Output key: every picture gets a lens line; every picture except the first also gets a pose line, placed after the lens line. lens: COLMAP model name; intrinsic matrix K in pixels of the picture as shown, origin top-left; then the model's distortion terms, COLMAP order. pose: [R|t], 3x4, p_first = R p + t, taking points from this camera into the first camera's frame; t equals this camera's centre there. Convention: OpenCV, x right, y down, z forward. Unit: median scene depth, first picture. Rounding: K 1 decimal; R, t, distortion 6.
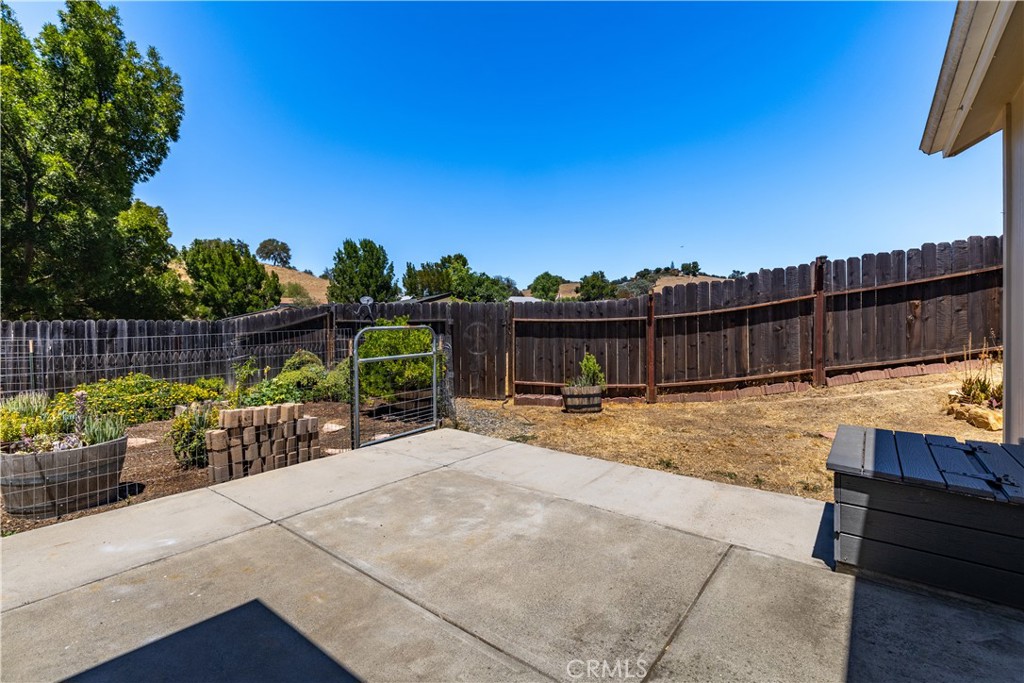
lens RADIAL K [[463.6, 0, 512.7], [0, 463.6, 321.5], [0, 0, 1]] dist [0.003001, -0.000542]
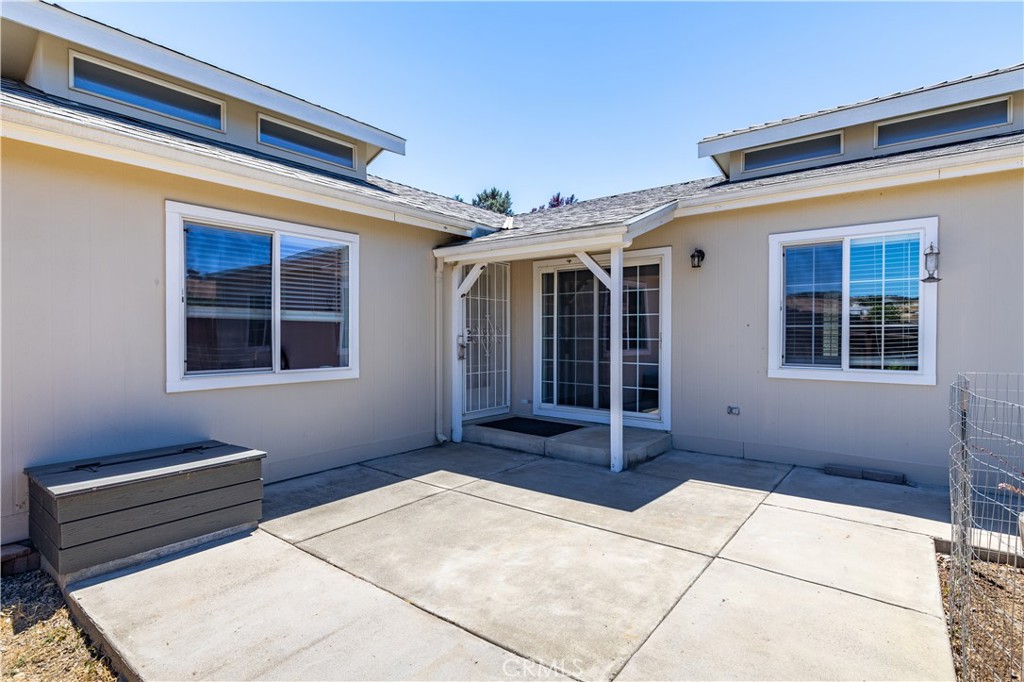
lens RADIAL K [[506.6, 0, 511.6], [0, 506.6, 339.2], [0, 0, 1]] dist [-0.002837, -0.000440]
pose [[-0.999970, 0.003891, 0.006631, -0.030063], [0.003920, 0.999982, 0.004471, -0.015157], [-0.006613, 0.004497, -0.999968, 0.718308]]
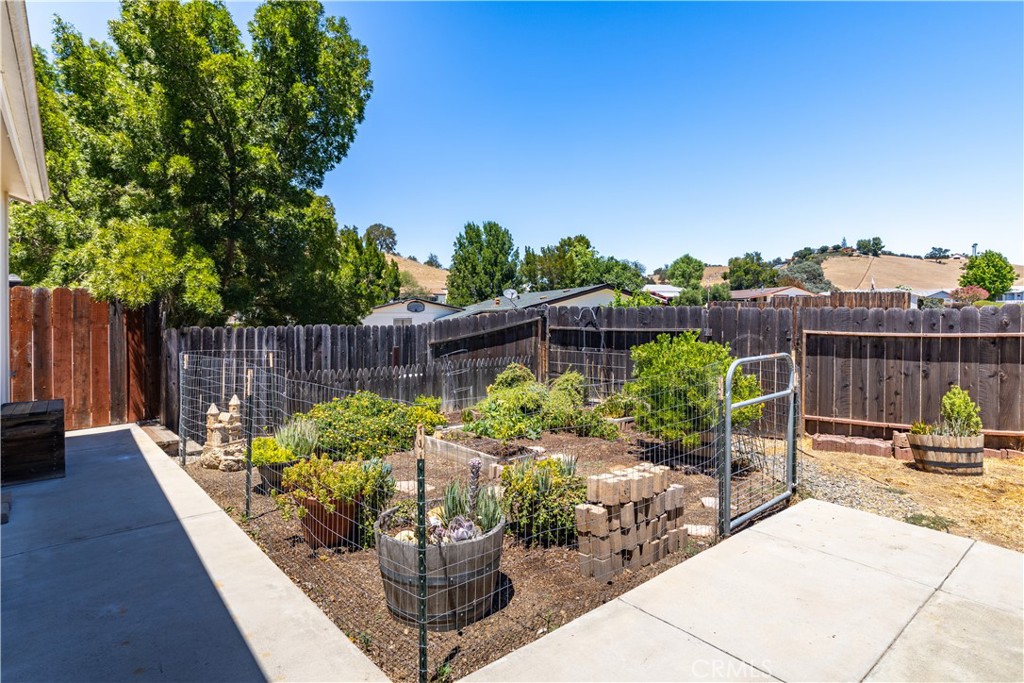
lens RADIAL K [[533.8, 0, 513.8], [0, 533.8, 314.2], [0, 0, 1]] dist [-0.002089, 0.001355]
pose [[0.975907, 0.008080, -0.218039, -0.270333], [-0.007331, 0.999964, 0.004243, -0.033021], [0.218066, -0.002543, 0.975931, 0.072991]]
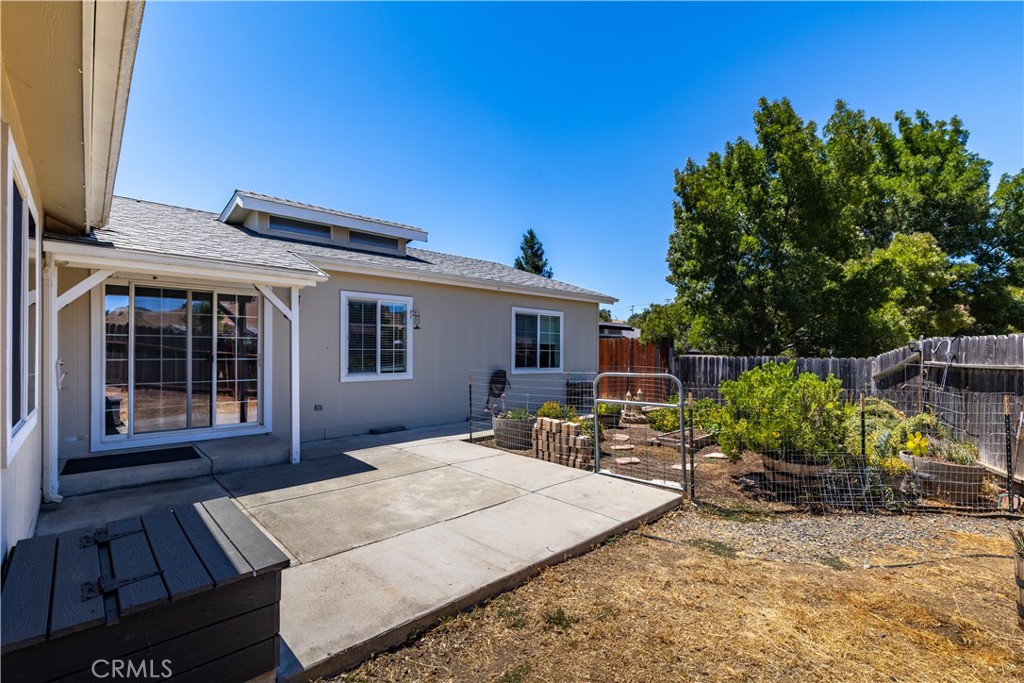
lens RADIAL K [[463.6, 0, 510.4], [0, 463.6, 346.9], [0, 0, 1]] dist [0.003001, -0.000542]
pose [[-0.159438, -0.002044, -0.987206, 0.503633], [0.002541, 0.999994, -0.002481, -0.029042], [0.987205, -0.002905, -0.159431, 0.547701]]
